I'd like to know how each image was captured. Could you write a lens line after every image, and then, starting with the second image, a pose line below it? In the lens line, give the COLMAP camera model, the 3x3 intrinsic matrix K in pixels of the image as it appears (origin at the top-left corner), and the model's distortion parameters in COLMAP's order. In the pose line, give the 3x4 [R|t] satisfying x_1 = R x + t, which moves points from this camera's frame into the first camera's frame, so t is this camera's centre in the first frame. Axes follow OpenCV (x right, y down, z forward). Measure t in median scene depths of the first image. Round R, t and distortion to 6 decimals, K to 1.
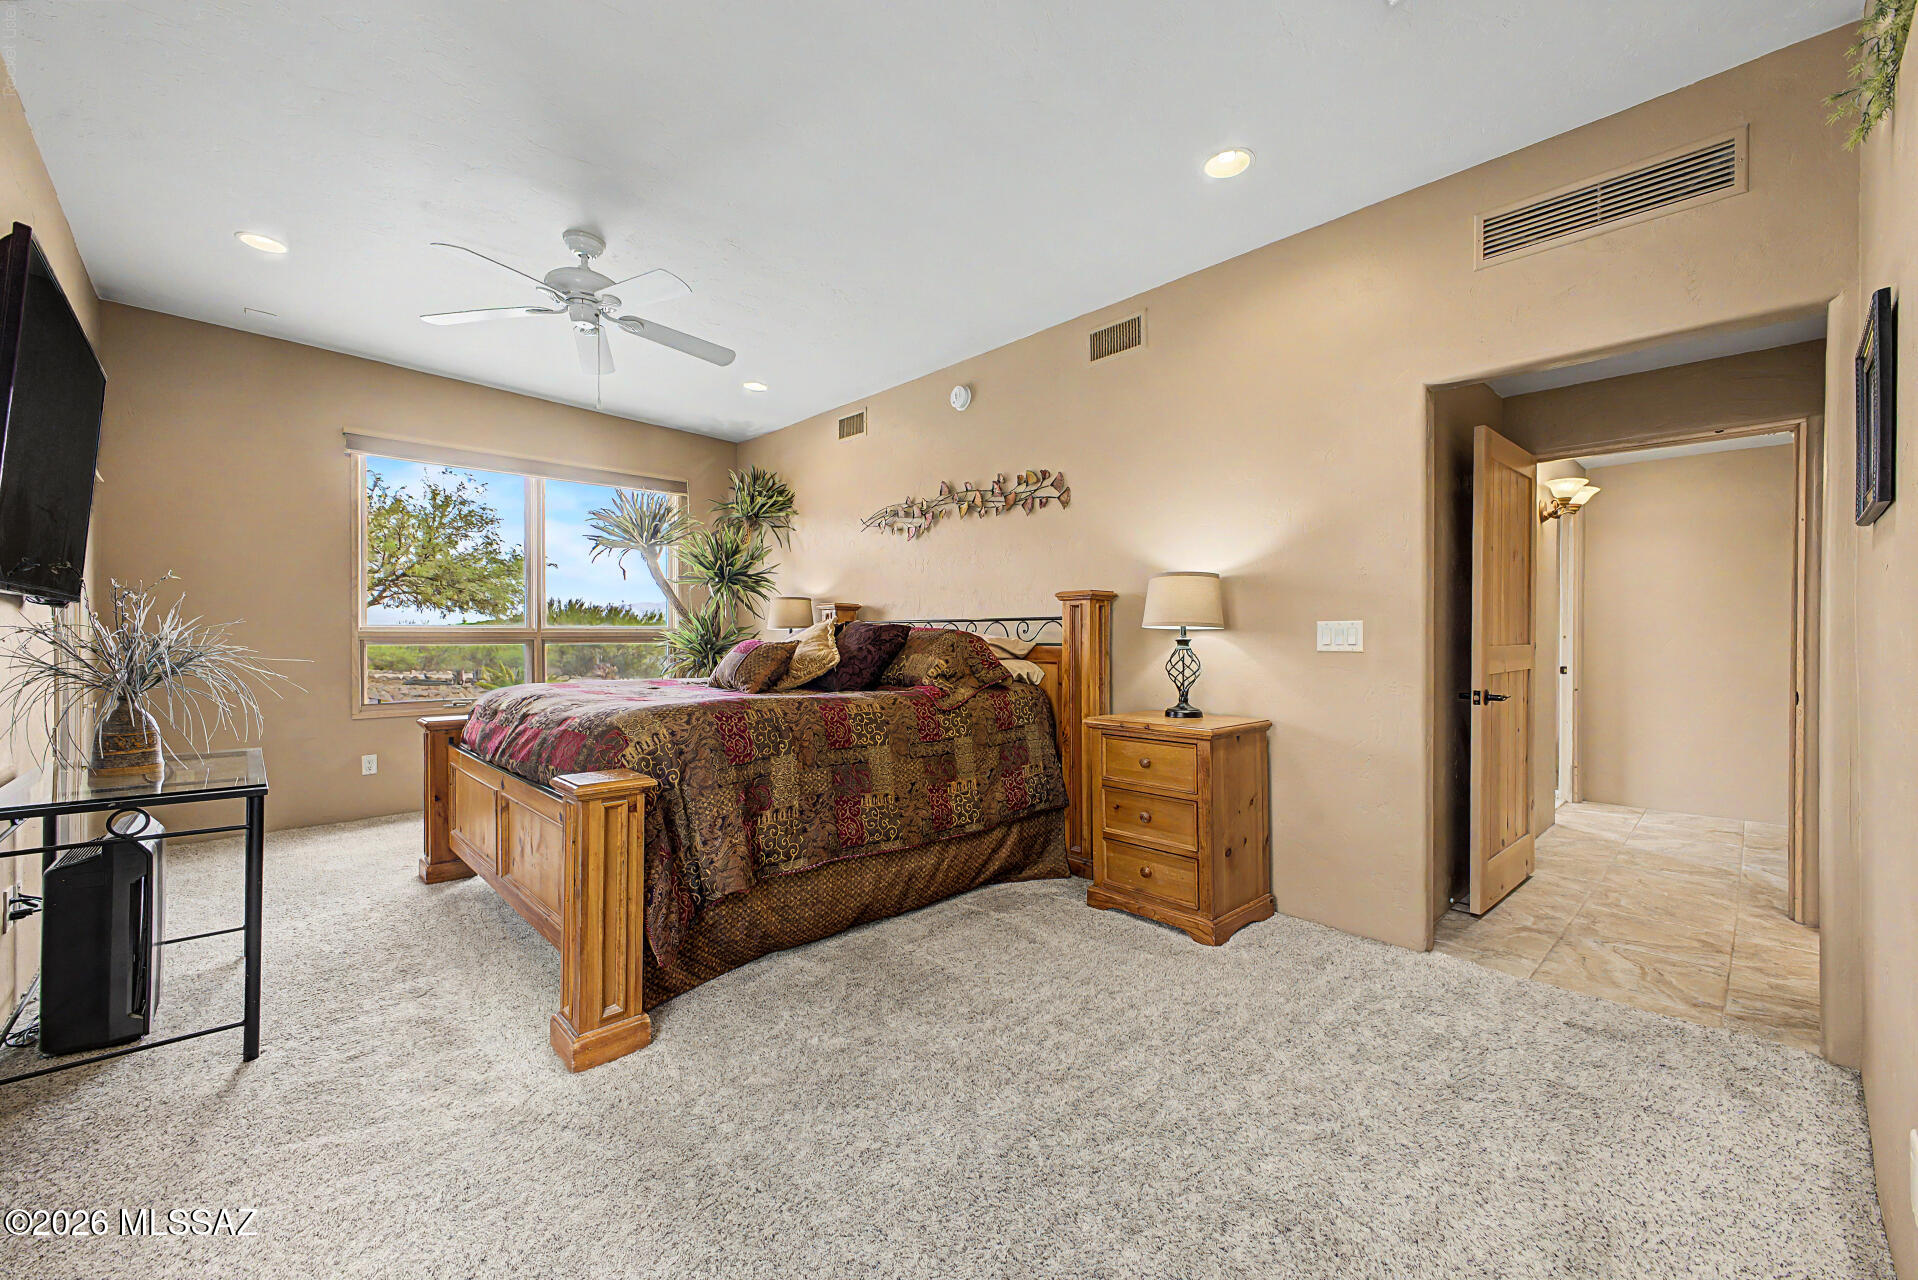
lens RADIAL K [[755.9, 0, 959.0], [0, 755.9, 640.0], [0, 0, 1]] dist [-0.030860, 0.000023]
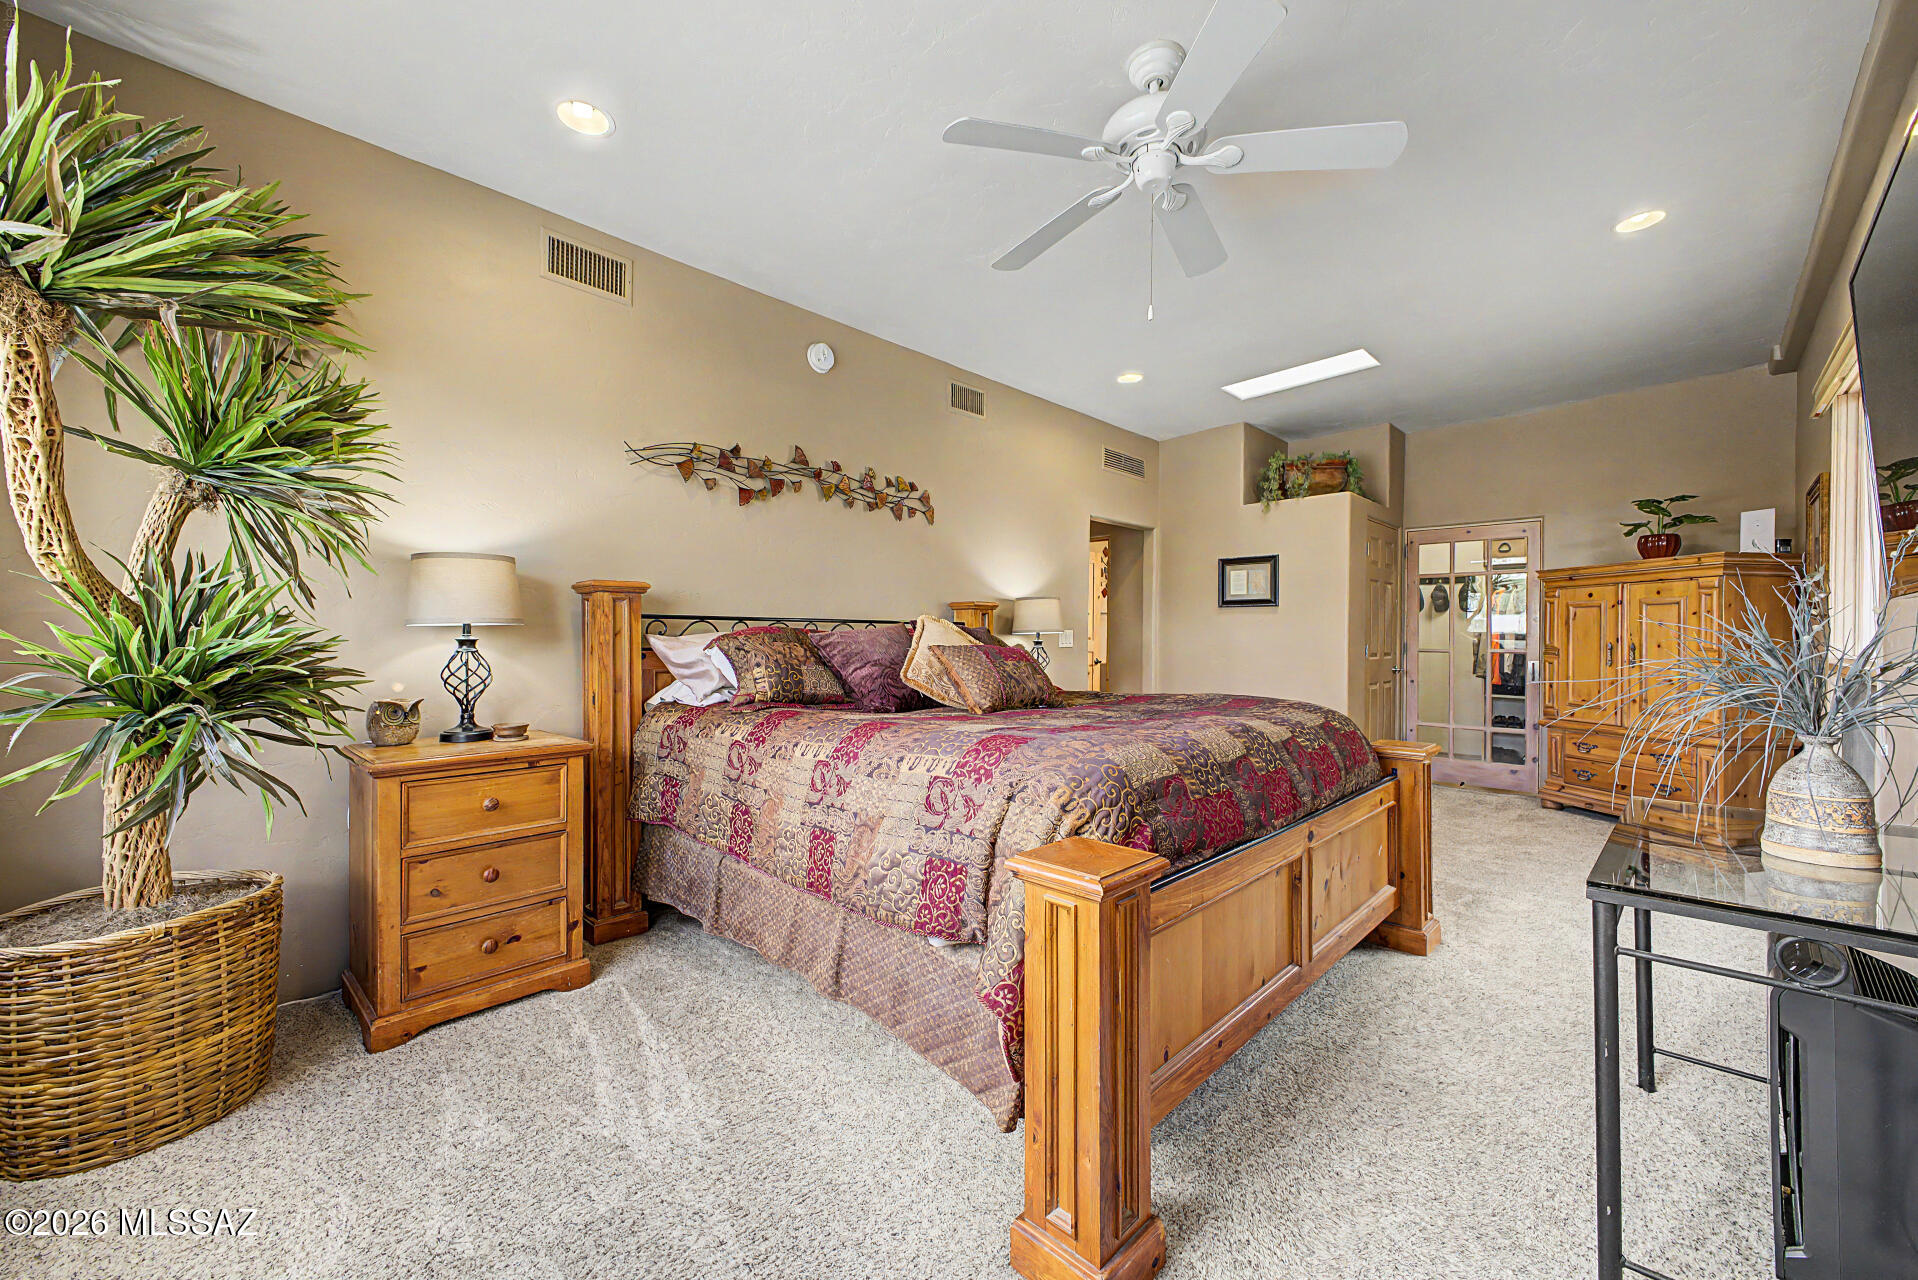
lens RADIAL K [[755.9, 0, 959.0], [0, 755.9, 640.0], [0, 0, 1]] dist [-0.030860, 0.000023]
pose [[-0.035953, 0.002833, 0.999349, -0.819793], [-0.006010, 0.999977, -0.003051, -0.000614], [-0.999335, -0.006116, -0.035935, 0.838401]]
